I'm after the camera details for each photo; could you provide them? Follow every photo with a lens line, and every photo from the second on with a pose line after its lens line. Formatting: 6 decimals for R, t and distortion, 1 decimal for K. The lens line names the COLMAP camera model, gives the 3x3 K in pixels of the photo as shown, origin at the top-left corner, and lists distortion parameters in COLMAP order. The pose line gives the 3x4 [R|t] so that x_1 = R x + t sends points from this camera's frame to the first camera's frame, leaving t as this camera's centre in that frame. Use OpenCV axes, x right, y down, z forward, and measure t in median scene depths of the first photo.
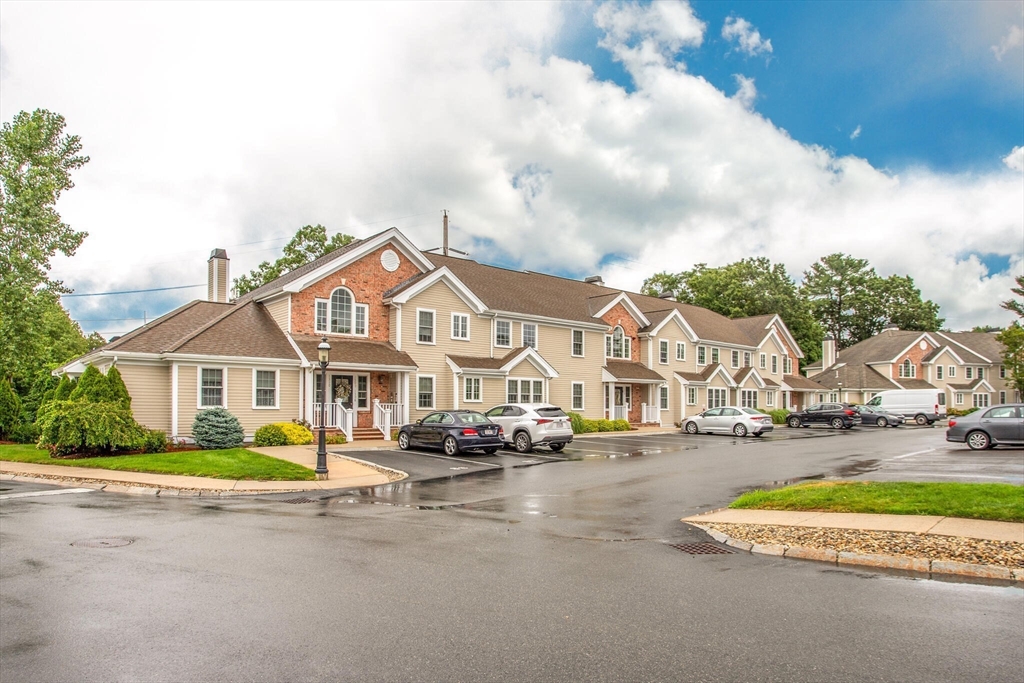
lens RADIAL K [[481.8, 0, 511.3], [0, 481.8, 348.7], [0, 0, 1]] dist [-0.000551, 0.000767]
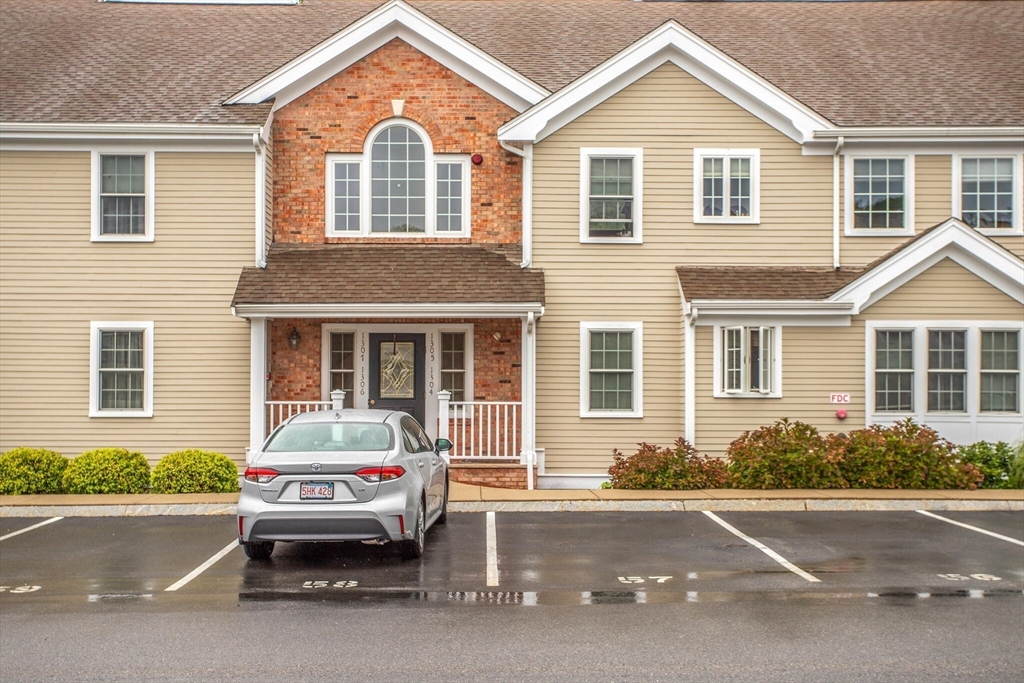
lens RADIAL K [[1187.0, 0, 511.6], [0, 1187.0, 346.3], [0, 0, 1]] dist [0.004325, 0.000000]
pose [[0.819672, -0.029796, -0.572058, 0.290702], [0.066704, 0.996817, 0.043656, 0.025474], [0.568936, -0.073942, 0.819051, 0.195838]]
